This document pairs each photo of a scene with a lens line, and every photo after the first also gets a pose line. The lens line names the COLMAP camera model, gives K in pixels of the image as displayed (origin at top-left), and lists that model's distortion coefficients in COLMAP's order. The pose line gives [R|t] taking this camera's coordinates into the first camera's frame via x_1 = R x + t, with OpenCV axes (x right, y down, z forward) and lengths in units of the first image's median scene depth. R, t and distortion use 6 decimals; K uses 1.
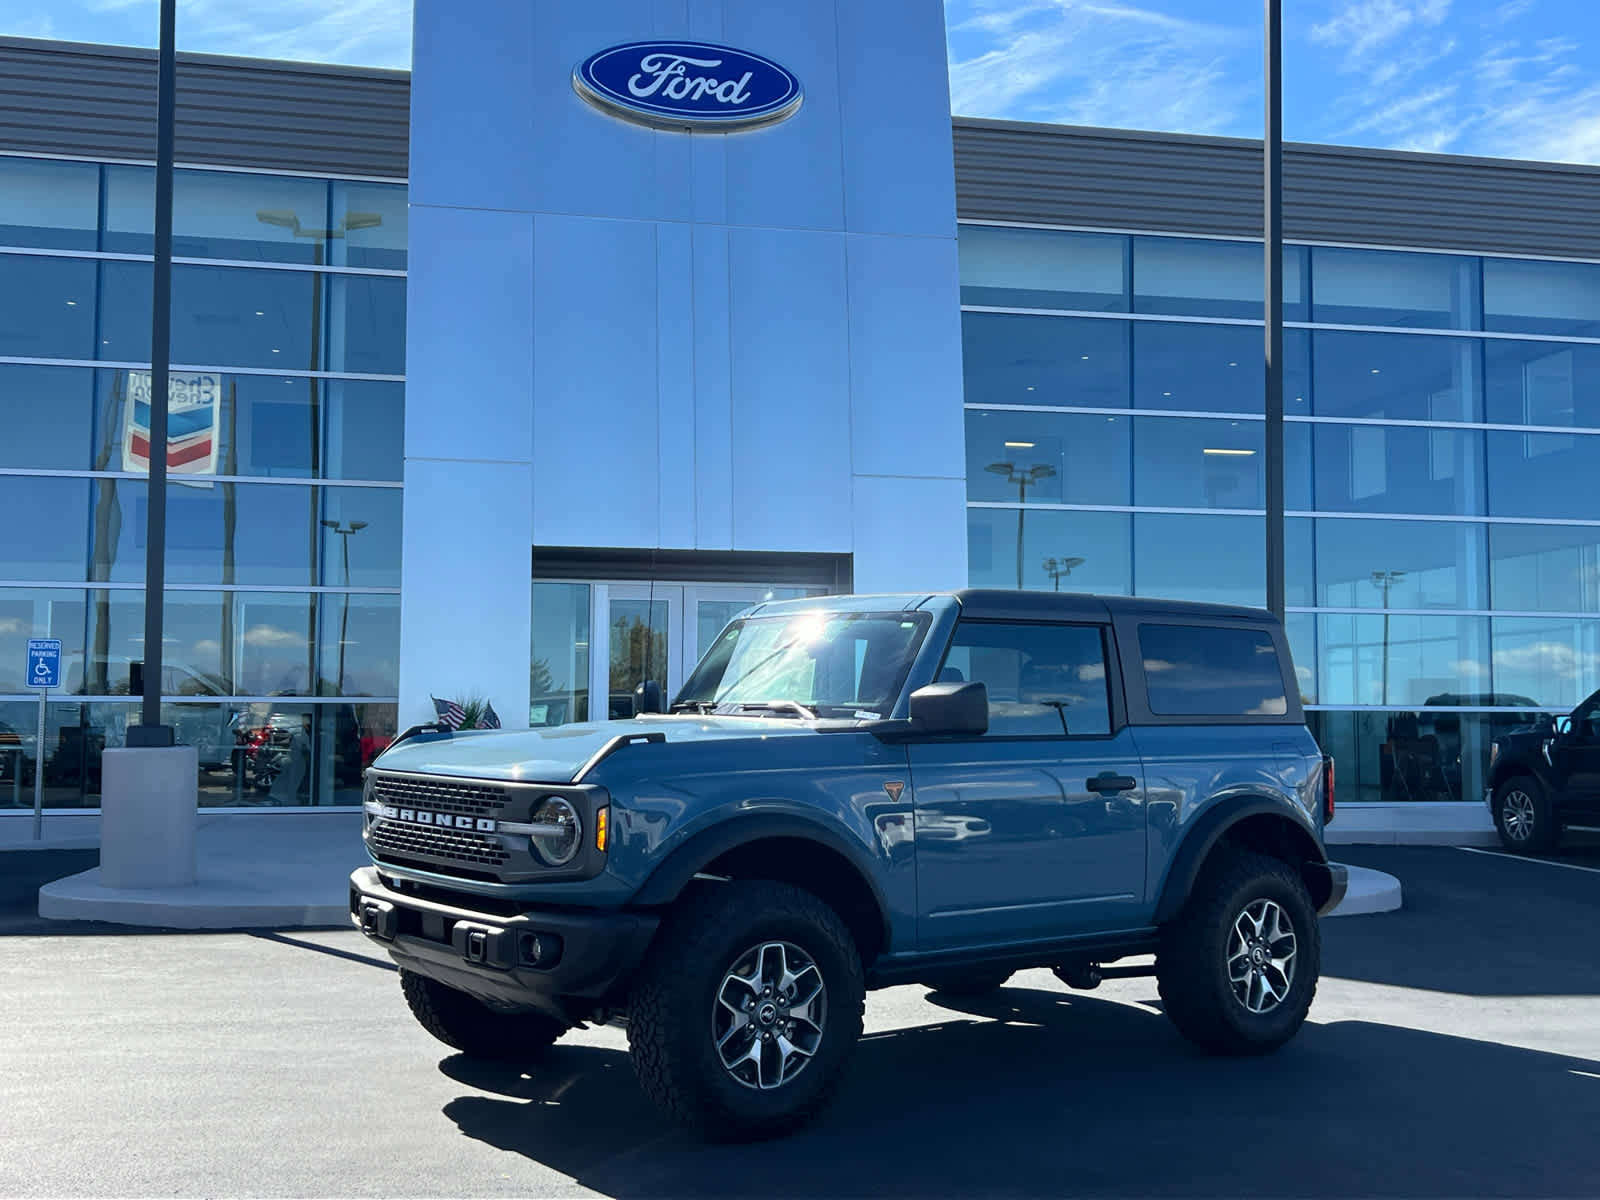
lens RADIAL K [[1706.9, 0, 796.7], [0, 1706.9, 604.9], [0, 0, 1]] dist [0.072339, 0.000000]
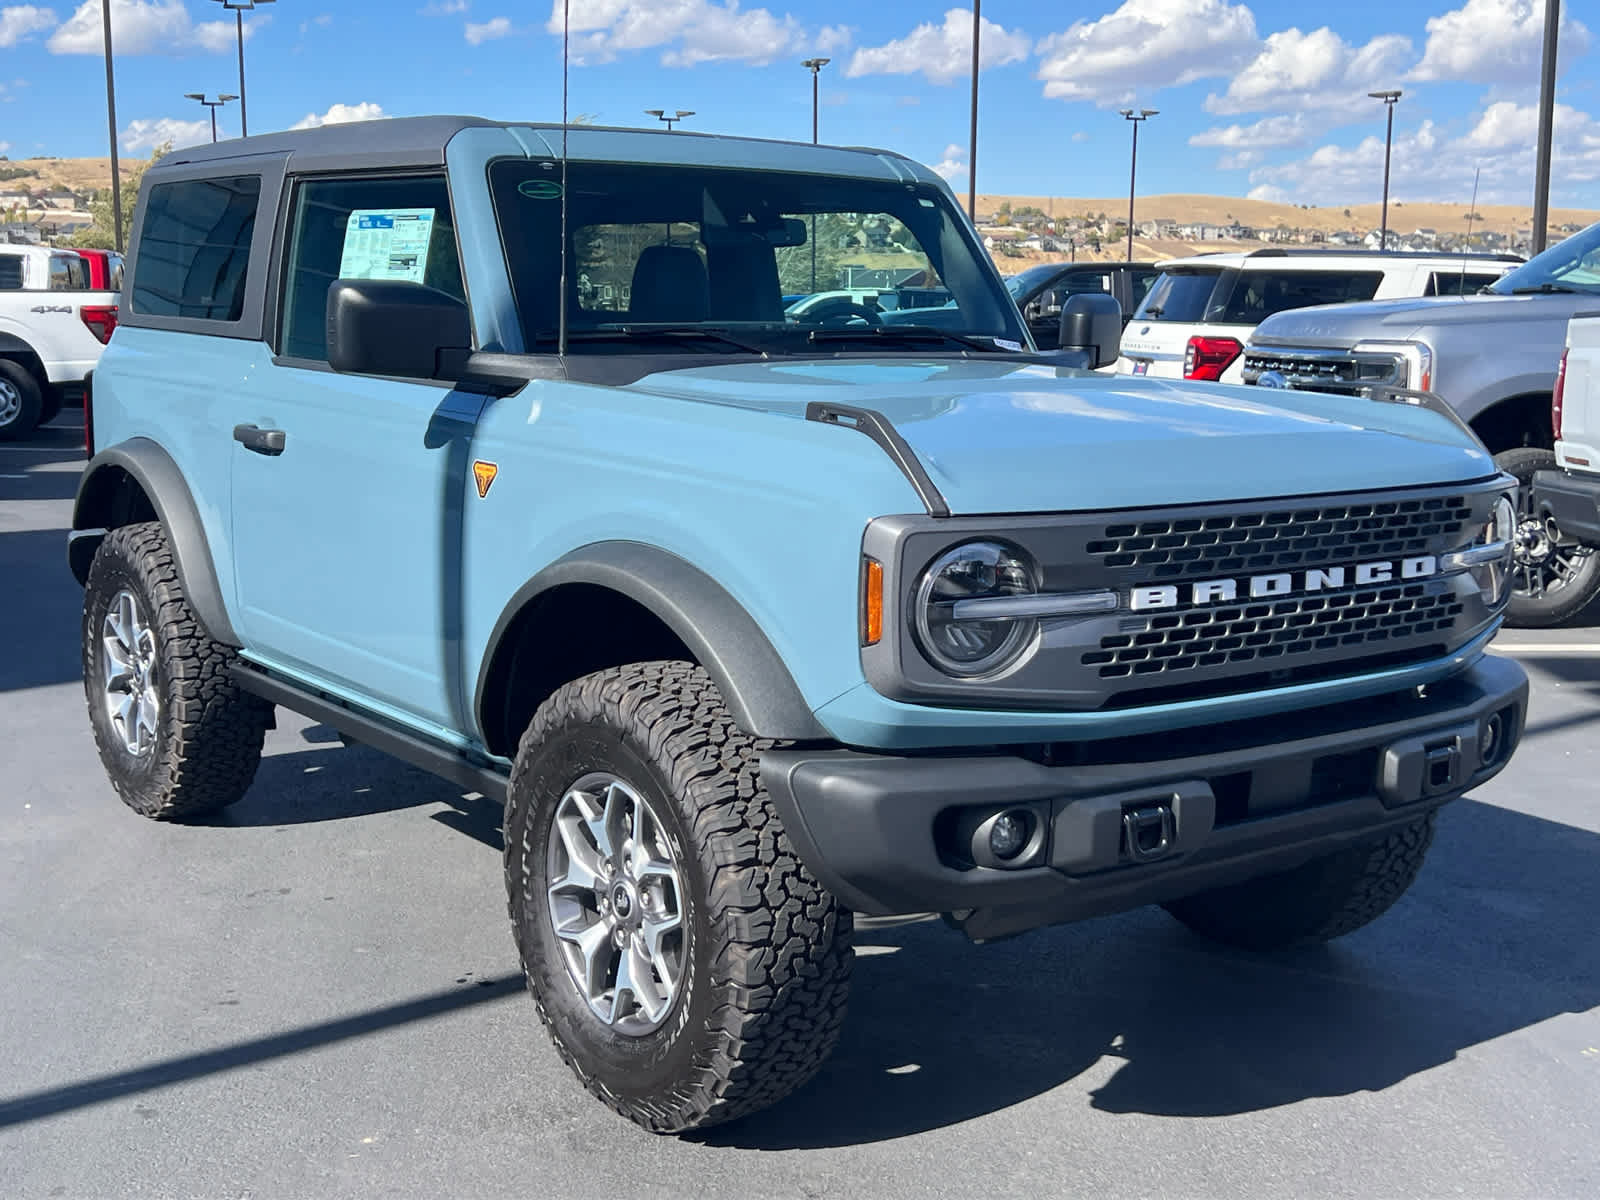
lens RADIAL K [[1960.0, 0, 797.0], [0, 1960.0, 601.1], [0, 0, 1]] dist [0.072599, 0.000000]
pose [[0.019132, -0.173069, 0.984724, -0.798926], [-0.067539, 0.982431, 0.173978, 0.038463], [-0.997533, -0.069836, 0.007107, 1.155305]]
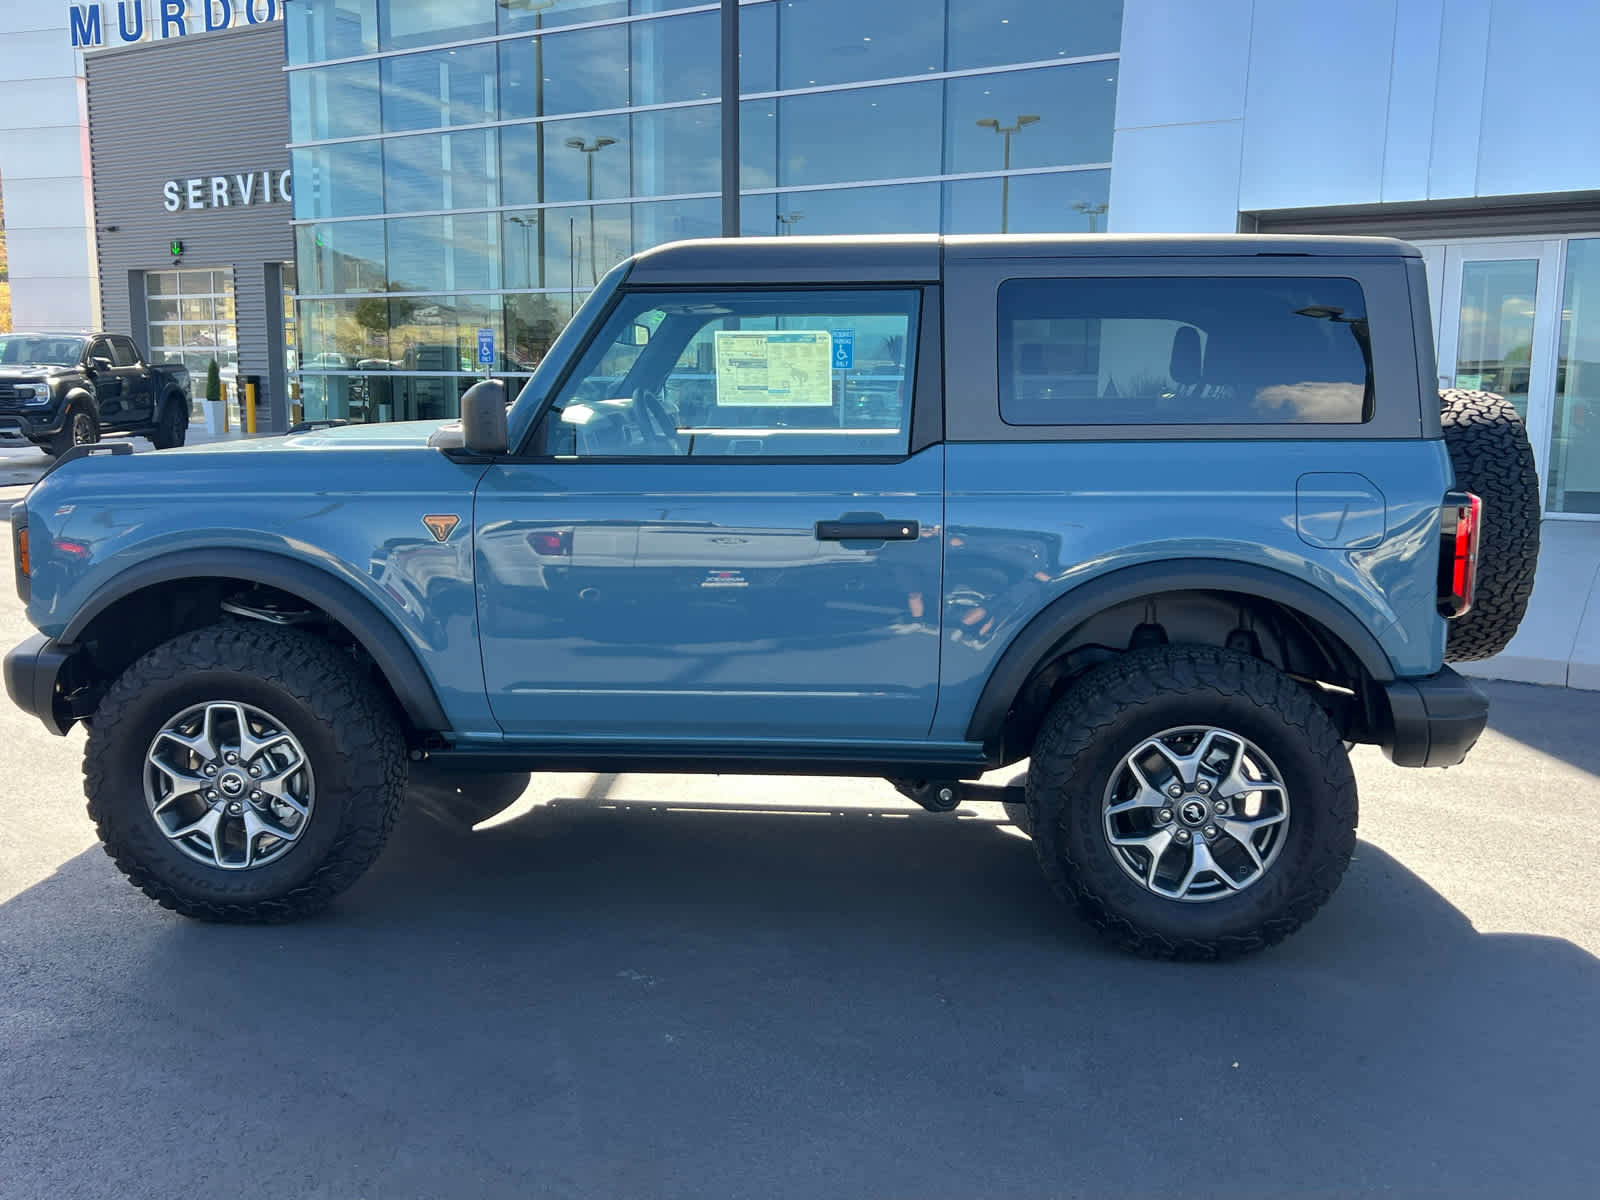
lens RADIAL K [[1468.1, 0, 802.7], [0, 1468.1, 587.5], [0, 0, 1]] dist [0.033265, 0.000000]
pose [[0.743291, 0.092537, -0.662537, 0.628039], [0.041639, 0.982066, 0.183881, 0.024110], [0.667671, -0.164265, 0.726108, 0.652849]]
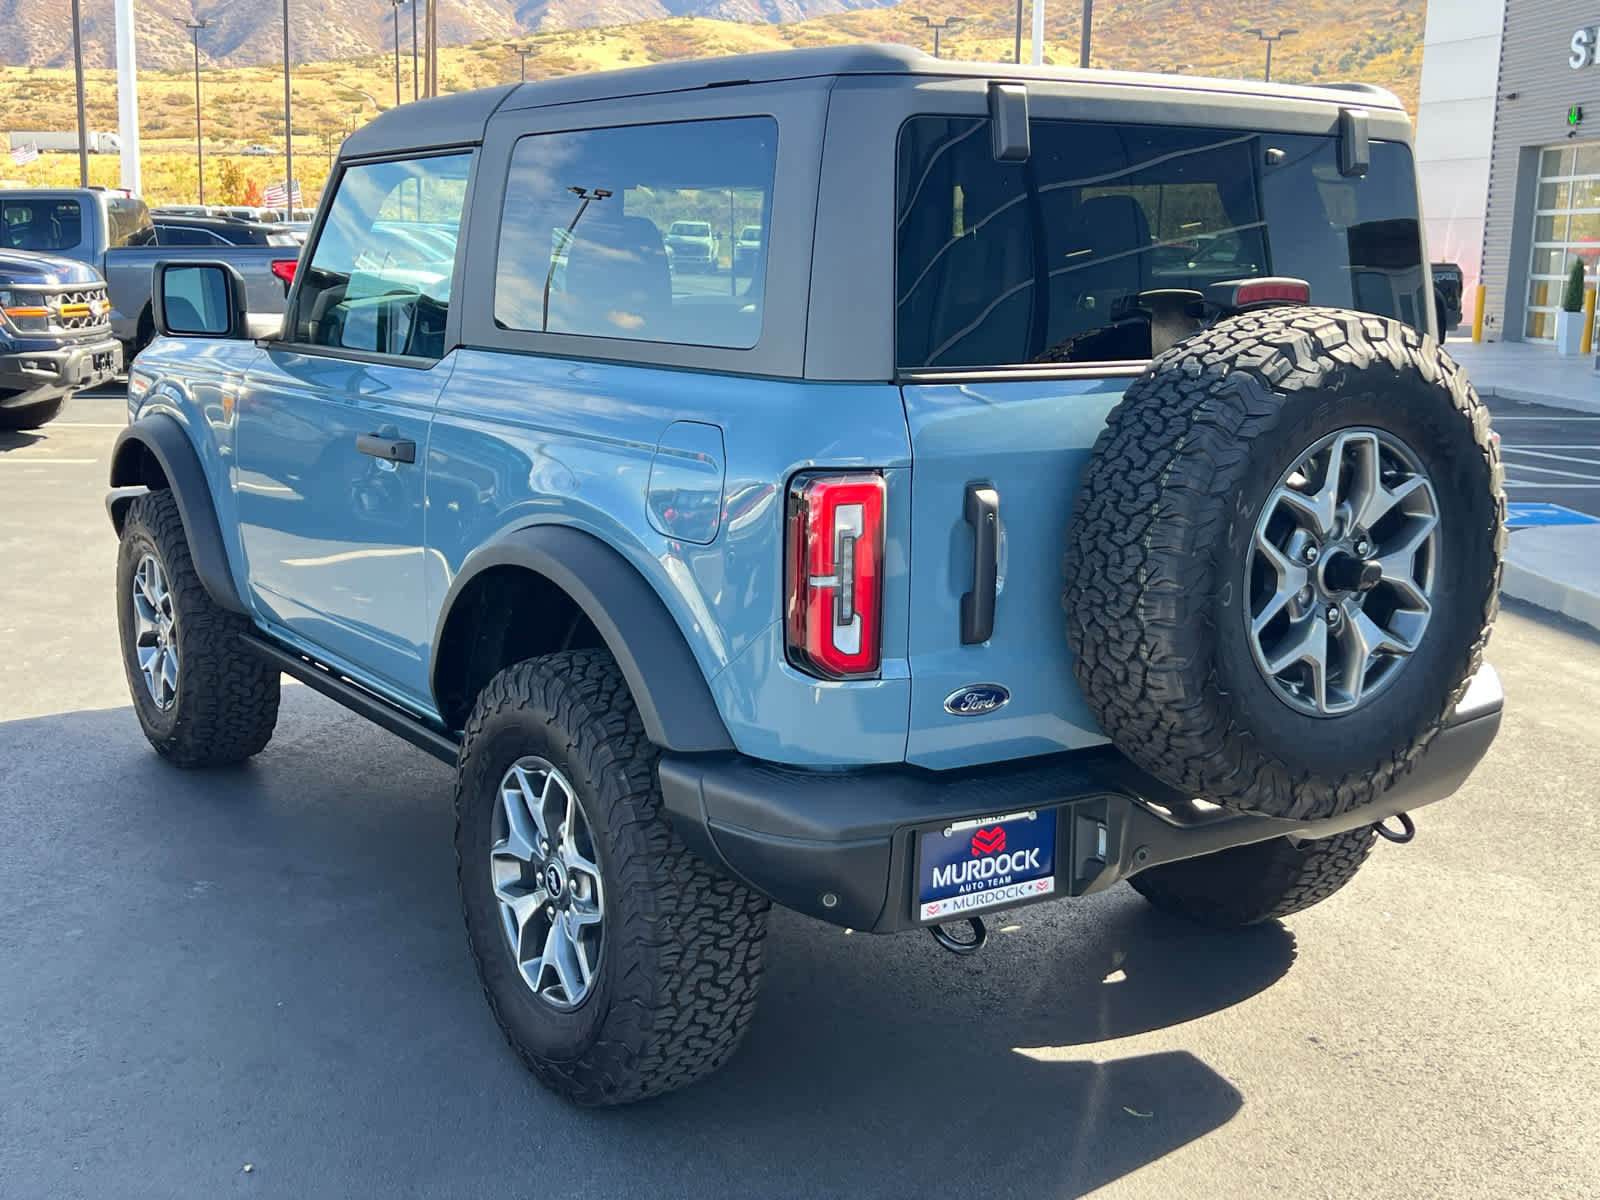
lens RADIAL K [[1871.0, 0, 813.0], [0, 1871.0, 606.8], [0, 0, 1]] dist [0.051100, 0.000000]
pose [[-0.067682, 0.173732, -0.982464, 0.899646], [0.041119, 0.984372, 0.171236, 0.065483], [0.996859, -0.028808, -0.073768, 1.360809]]
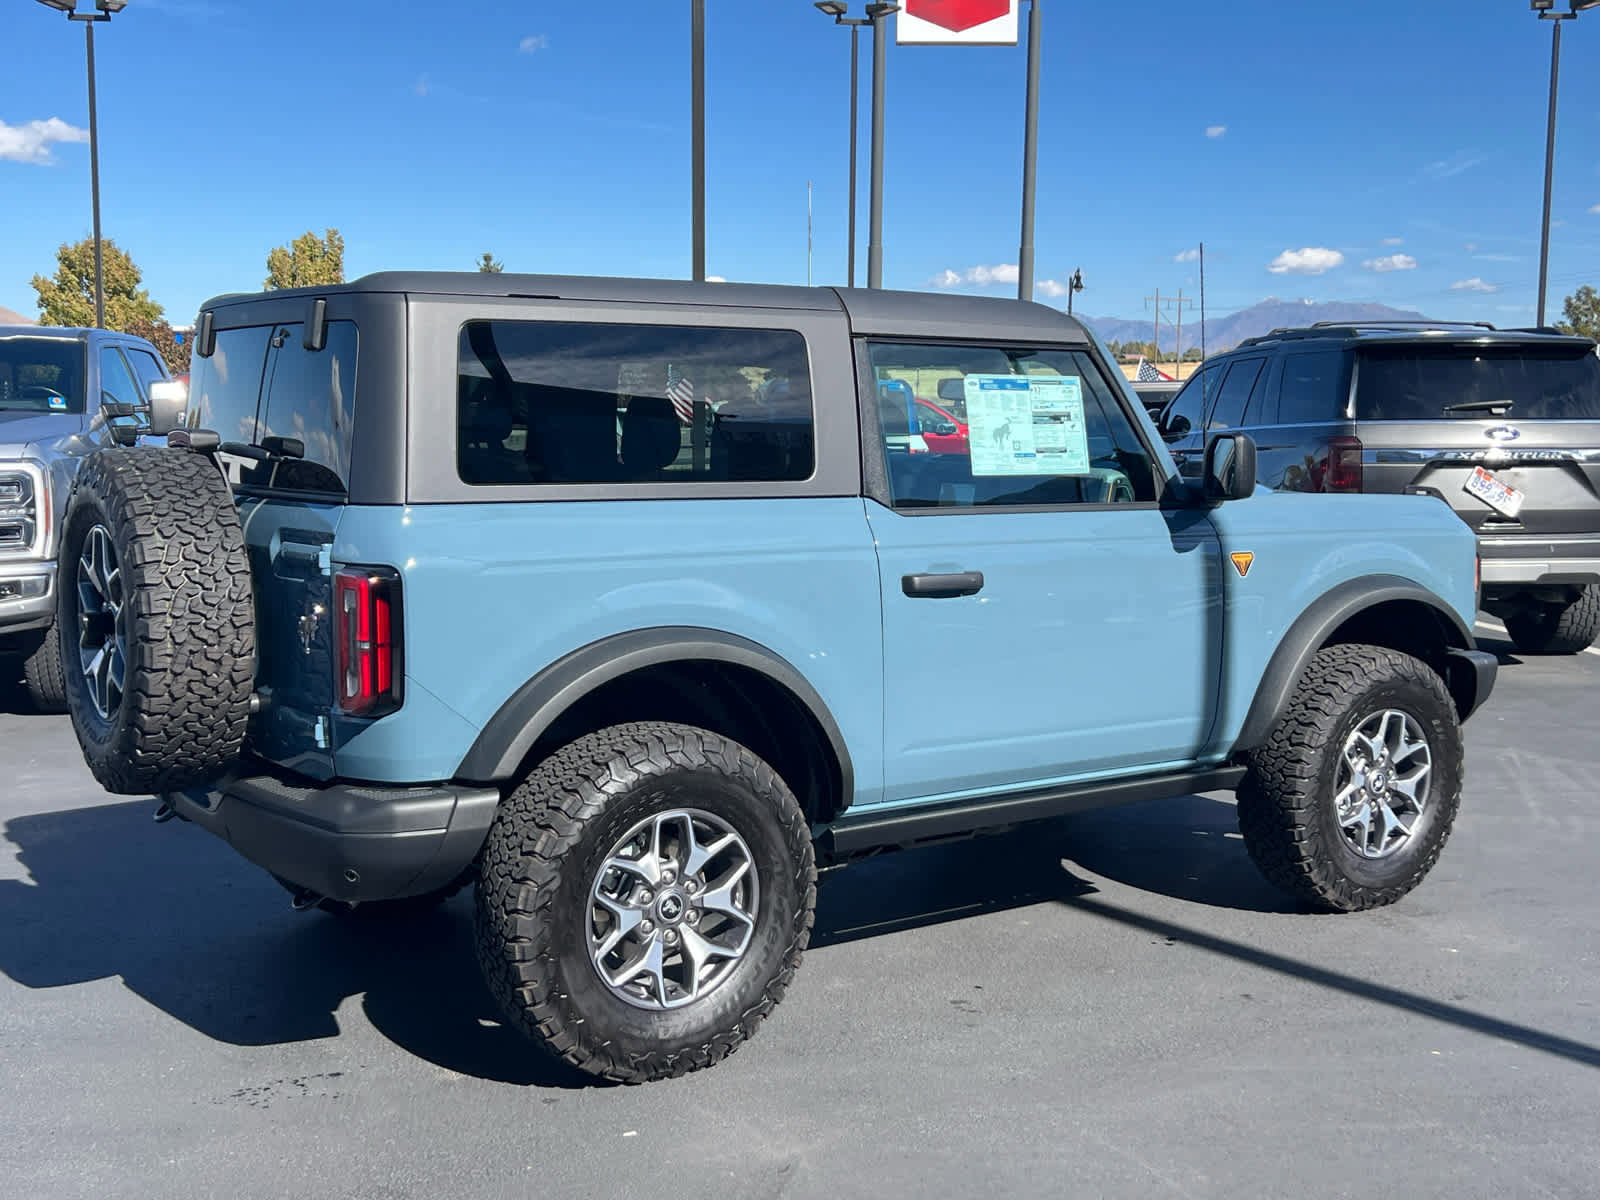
lens RADIAL K [[1871.0, 0, 792.3], [0, 1871.0, 595.4], [0, 0, 1]] dist [0.051100, 0.000000]
pose [[-0.997818, -0.025251, 0.061001, 0.040303], [-0.022105, 0.998418, 0.051707, 0.093982], [-0.062210, 0.050245, -0.996798, 2.230296]]
